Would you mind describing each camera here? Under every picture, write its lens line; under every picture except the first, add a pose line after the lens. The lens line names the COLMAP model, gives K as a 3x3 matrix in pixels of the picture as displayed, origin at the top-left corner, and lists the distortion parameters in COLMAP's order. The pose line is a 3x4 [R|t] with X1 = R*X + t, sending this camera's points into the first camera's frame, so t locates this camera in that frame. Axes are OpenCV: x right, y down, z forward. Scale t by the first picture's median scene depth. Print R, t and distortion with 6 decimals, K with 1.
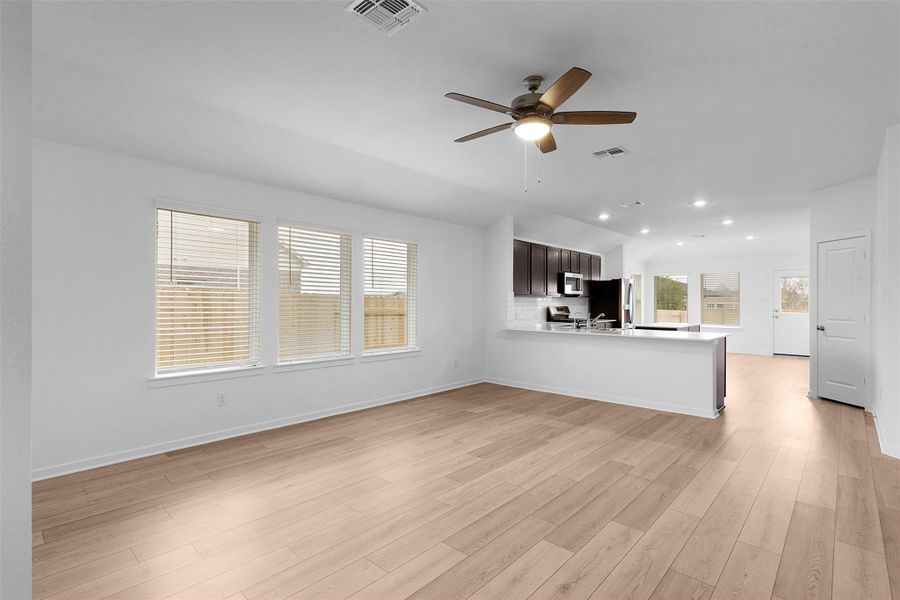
lens RADIAL K [[424.5, 0, 445.8], [0, 424.5, 300.5], [0, 0, 1]] dist [0.015657, 0.000381]
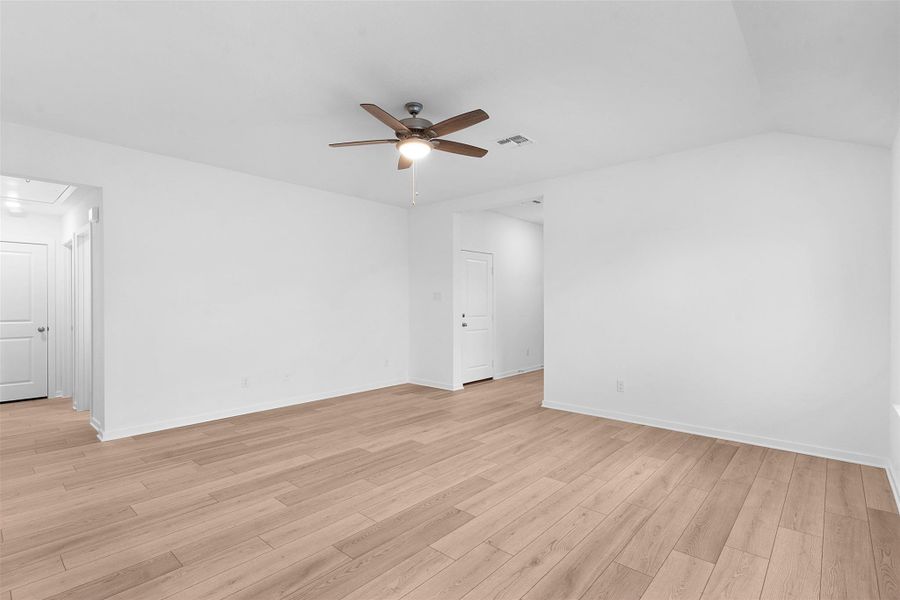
lens RADIAL K [[424.5, 0, 445.5], [0, 424.5, 307.5], [0, 0, 1]] dist [0.015657, 0.000381]
pose [[-0.999912, -0.002943, -0.012907, 0.120550], [-0.003083, 0.999936, 0.010891, 0.005351], [0.012874, 0.010929, -0.999857, 1.874205]]
